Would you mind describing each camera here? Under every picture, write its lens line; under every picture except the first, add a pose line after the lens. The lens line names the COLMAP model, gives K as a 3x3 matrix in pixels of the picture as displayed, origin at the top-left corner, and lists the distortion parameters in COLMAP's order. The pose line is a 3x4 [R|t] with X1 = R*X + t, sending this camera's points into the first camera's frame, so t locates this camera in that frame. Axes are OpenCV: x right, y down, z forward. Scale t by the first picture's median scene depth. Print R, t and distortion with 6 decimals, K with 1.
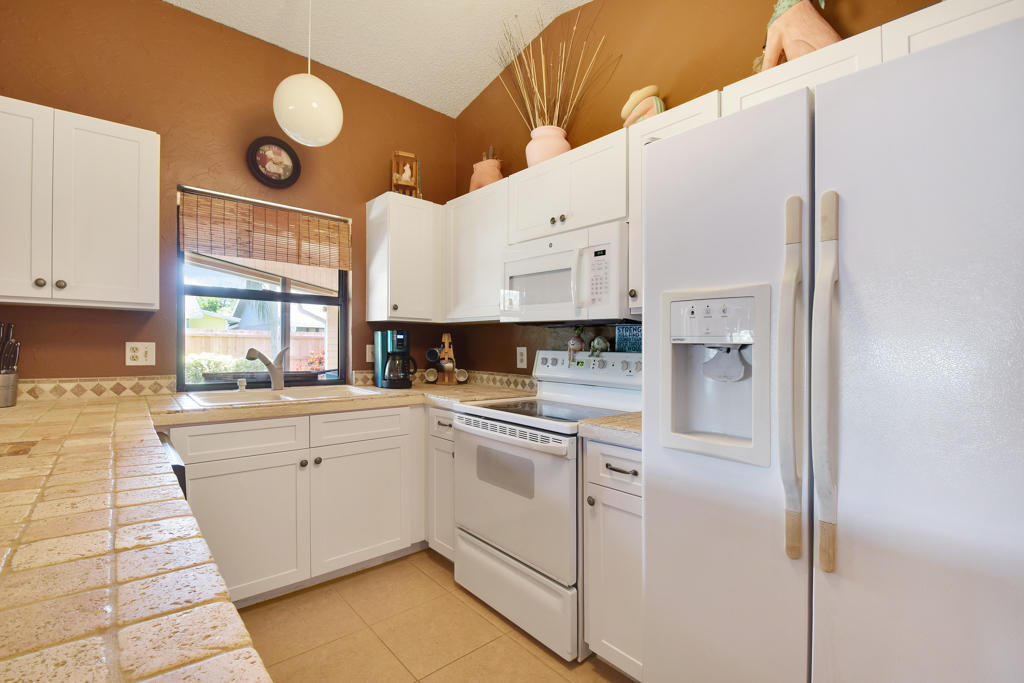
lens RADIAL K [[450.9, 0, 513.9], [0, 450.9, 339.7], [0, 0, 1]] dist [0.004369, -0.001590]
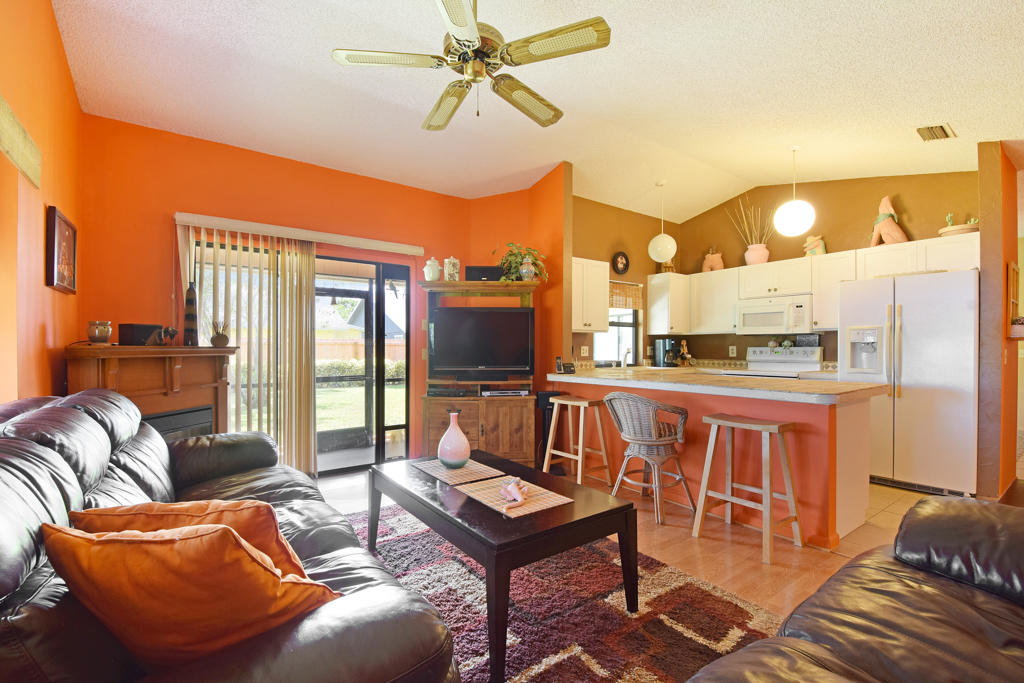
lens RADIAL K [[450.9, 0, 509.8], [0, 450.9, 348.8], [0, 0, 1]] dist [0.004369, -0.001590]
pose [[0.994397, -0.017479, -0.104257, -0.875566], [0.018634, 0.999775, 0.010122, -0.011925], [0.104057, -0.012008, 0.994499, -1.263607]]
